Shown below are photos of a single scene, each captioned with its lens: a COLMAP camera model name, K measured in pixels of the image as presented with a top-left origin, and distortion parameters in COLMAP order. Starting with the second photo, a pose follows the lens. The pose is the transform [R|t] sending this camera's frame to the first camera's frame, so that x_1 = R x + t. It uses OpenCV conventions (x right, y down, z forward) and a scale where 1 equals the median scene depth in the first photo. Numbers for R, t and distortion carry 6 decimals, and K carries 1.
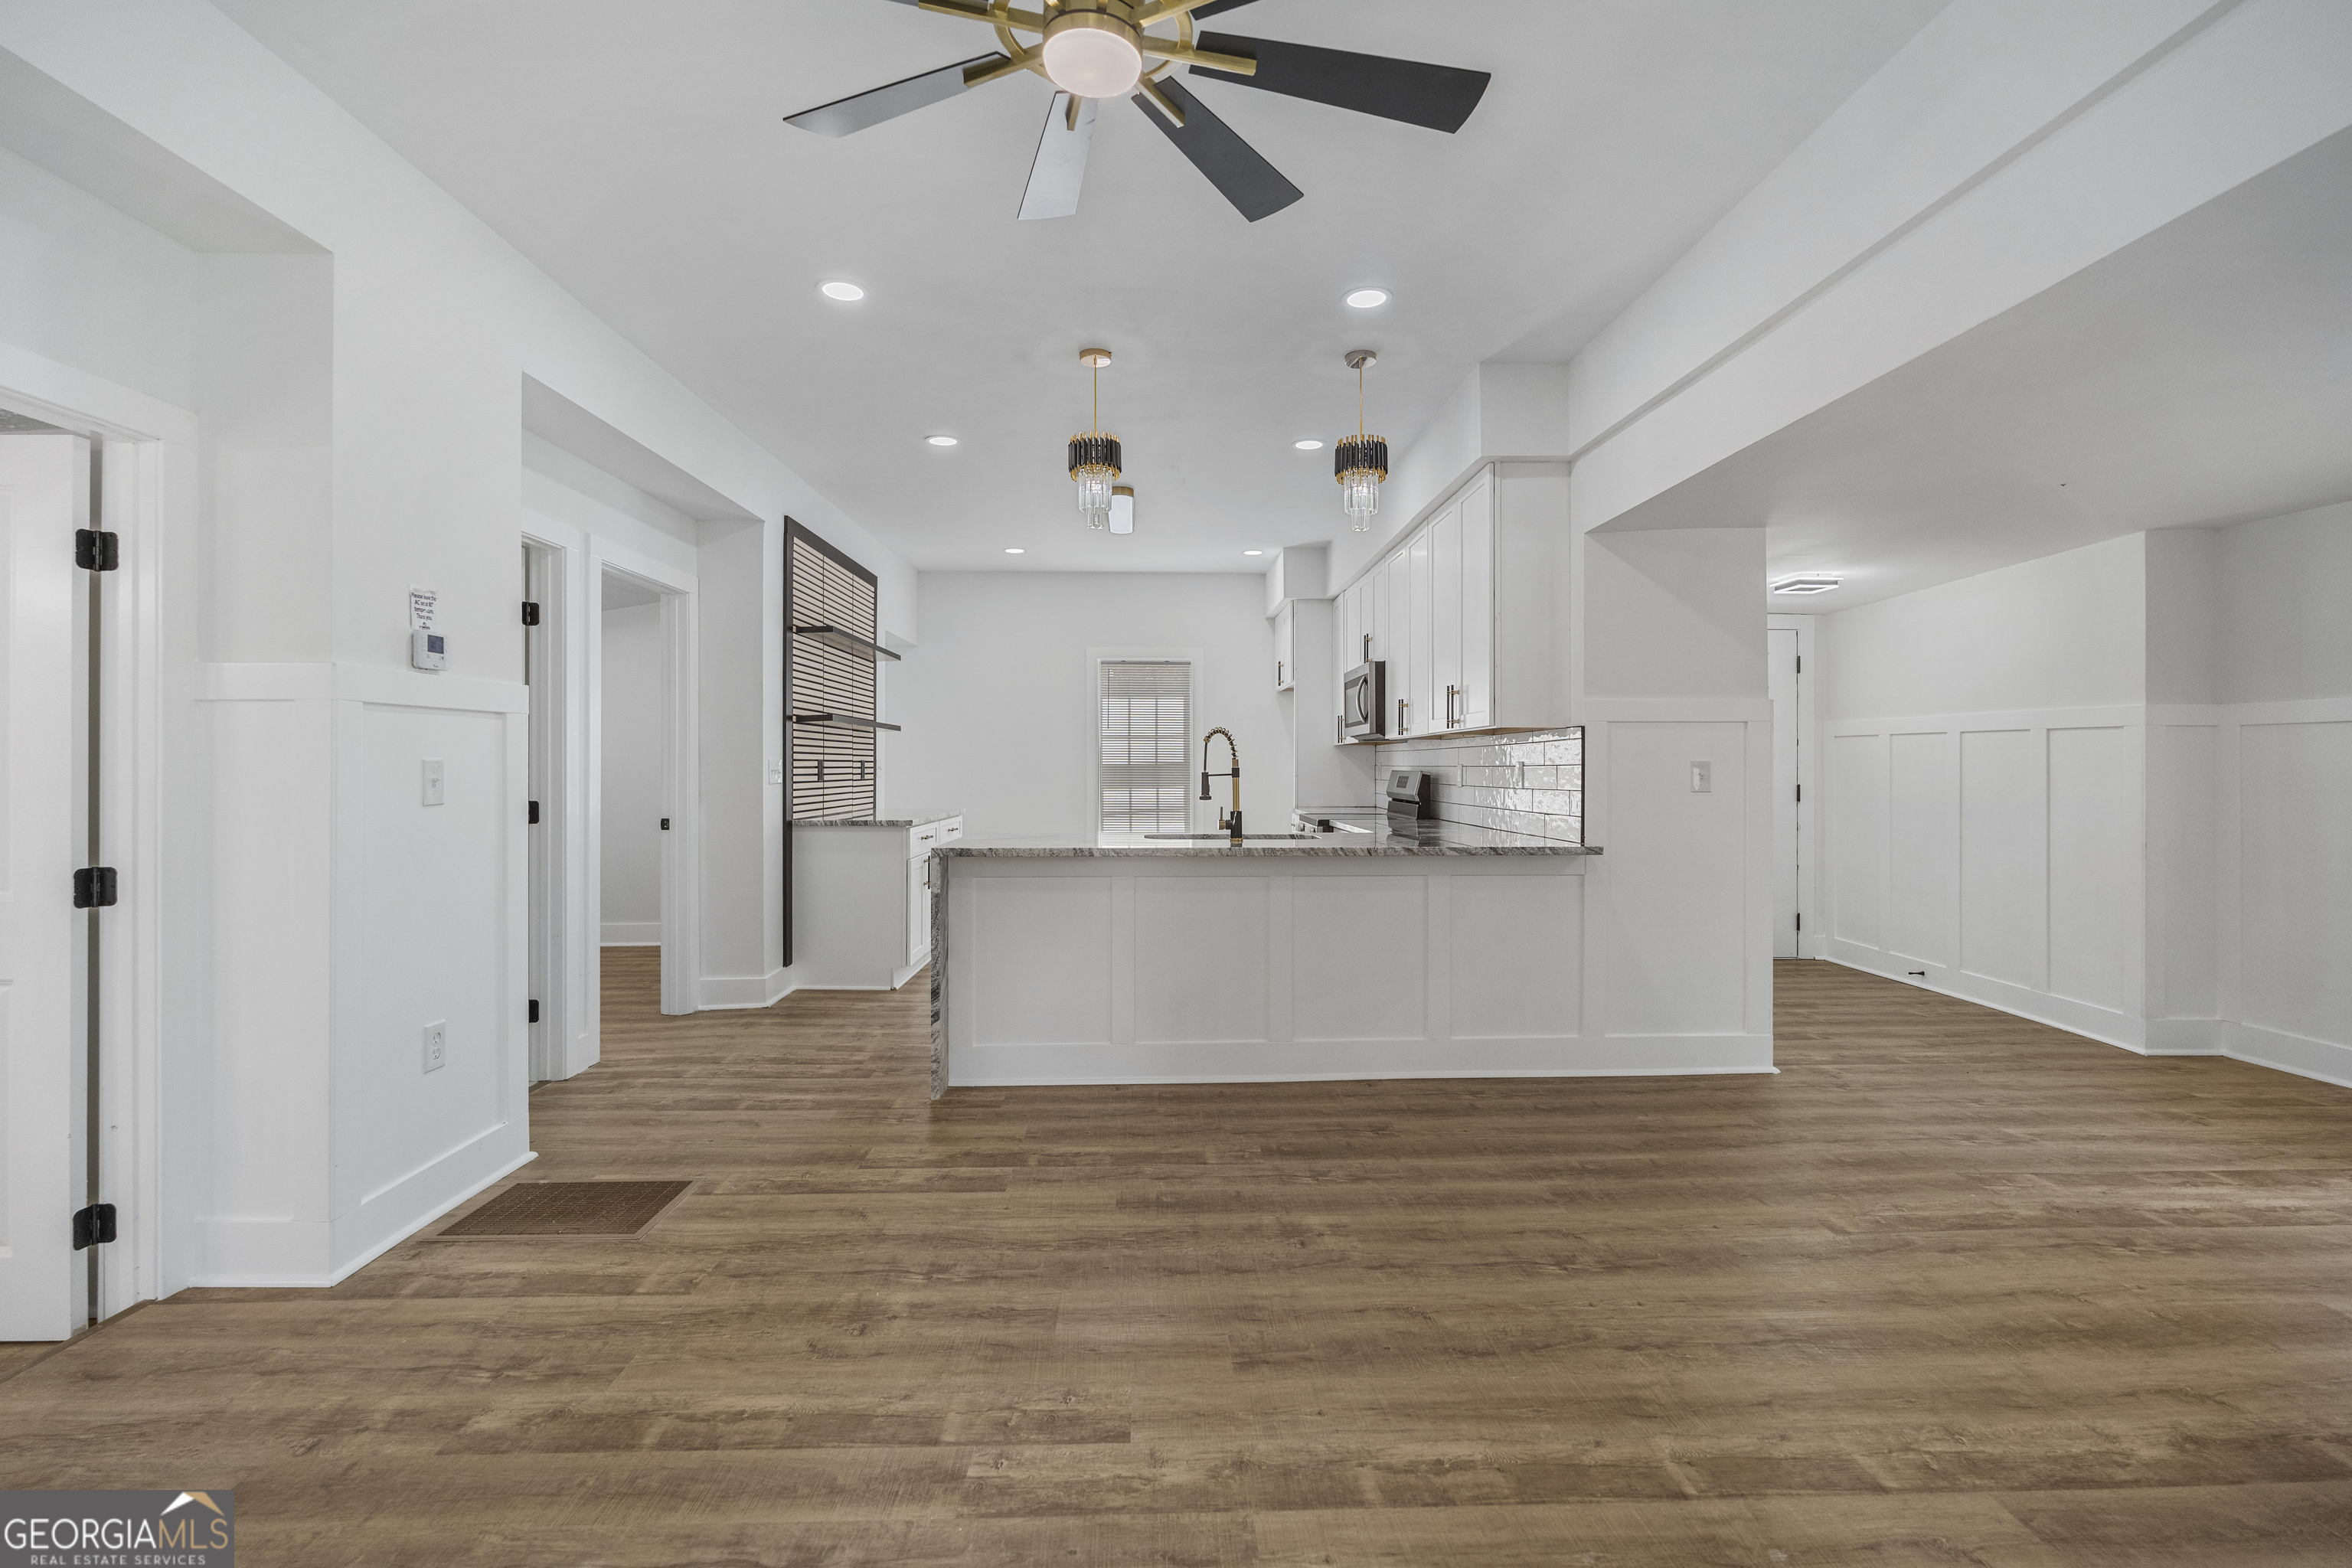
lens RADIAL K [[1028.3, 0, 1177.8], [0, 1028.3, 761.8], [0, 0, 1]] dist [0.000253, 0.000745]
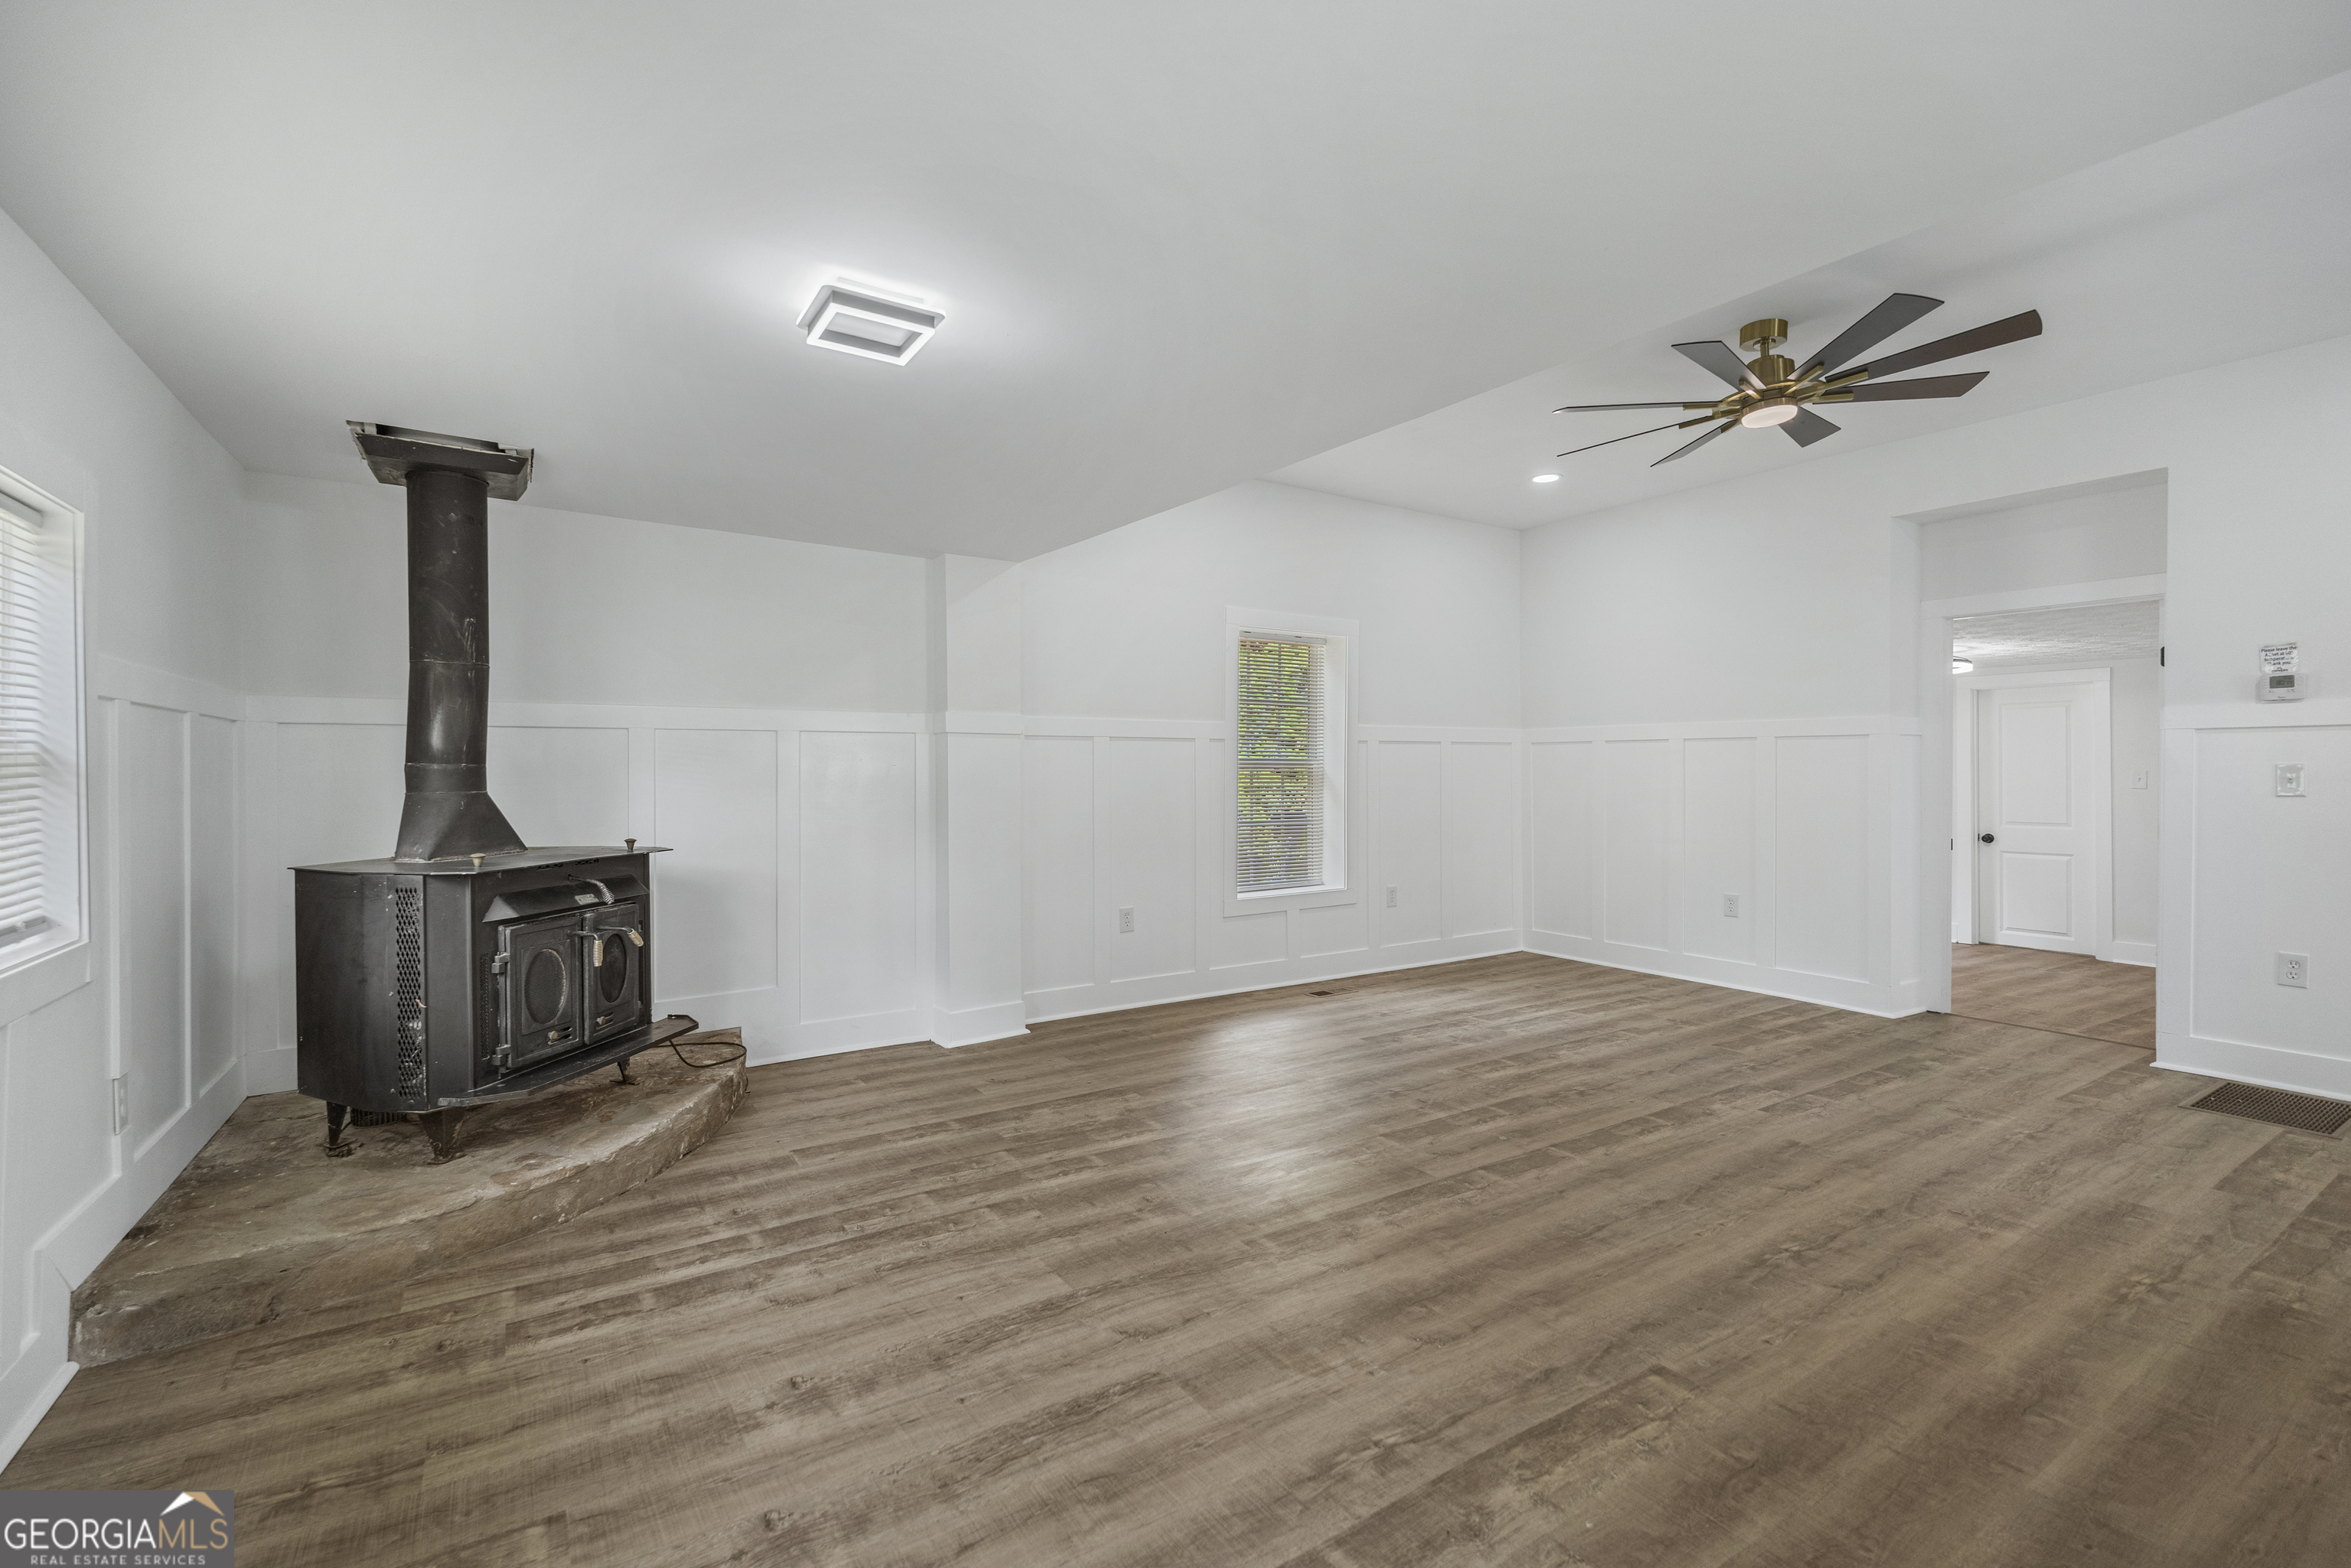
lens RADIAL K [[1027.8, 0, 1177.7], [0, 1027.8, 776.9], [0, 0, 1]] dist [0.000253, 0.000745]
pose [[-0.850906, 0.002405, -0.525313, 1.443815], [0.000513, 0.999993, 0.003746, 0.010997], [0.525318, 0.002918, -0.850901, 1.559845]]
